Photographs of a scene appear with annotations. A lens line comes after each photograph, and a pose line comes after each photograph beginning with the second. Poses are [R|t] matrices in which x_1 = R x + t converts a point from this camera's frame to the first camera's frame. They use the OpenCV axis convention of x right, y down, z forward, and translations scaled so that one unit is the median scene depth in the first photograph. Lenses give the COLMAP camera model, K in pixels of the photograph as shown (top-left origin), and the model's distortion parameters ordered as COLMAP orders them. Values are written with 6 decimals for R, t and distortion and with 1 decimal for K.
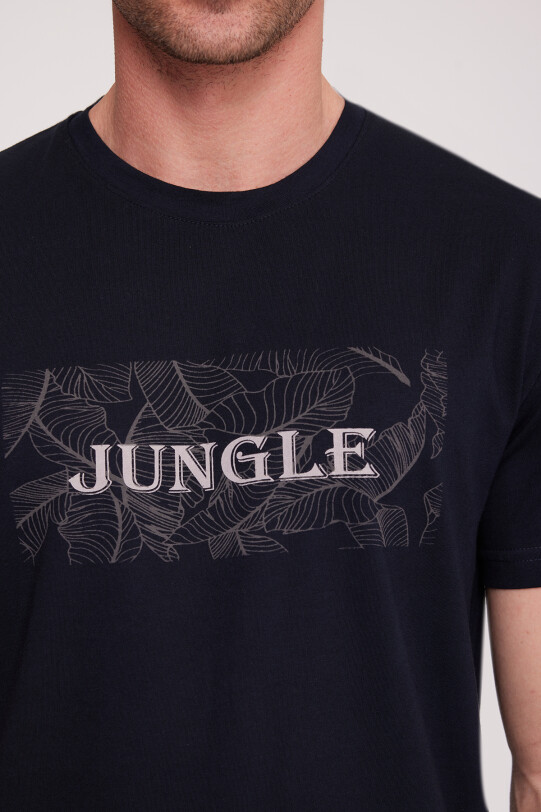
lens RADIAL K [[2002.4, 0, 270.5], [0, 2002.4, 406.0], [0, 0, 1]] dist [0.000985, 0.029043]
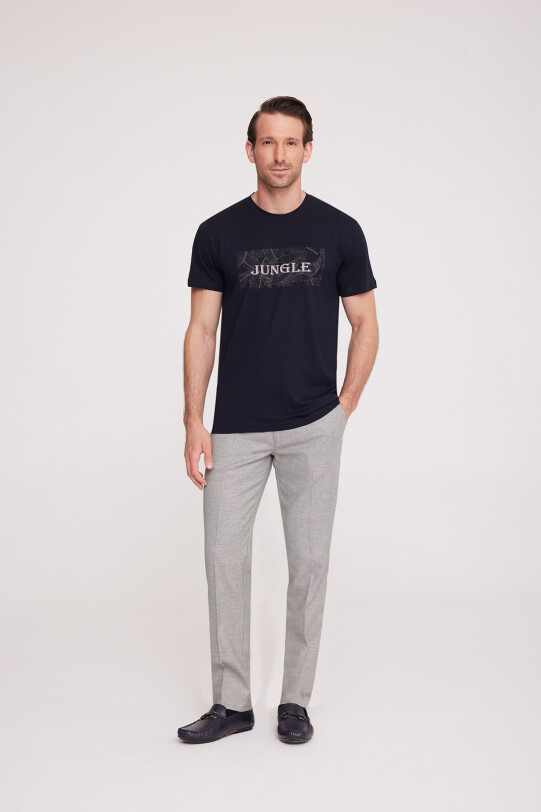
lens RADIAL K [[1630.4, 0, 270.5], [0, 1630.4, 406.0], [0, 0, 1]] dist [-0.388170, 0.008673]
pose [[0.999933, 0.010106, -0.005641, -0.022662], [-0.009717, 0.997827, 0.065160, 0.107099], [0.006287, -0.065101, 0.997859, -3.168974]]
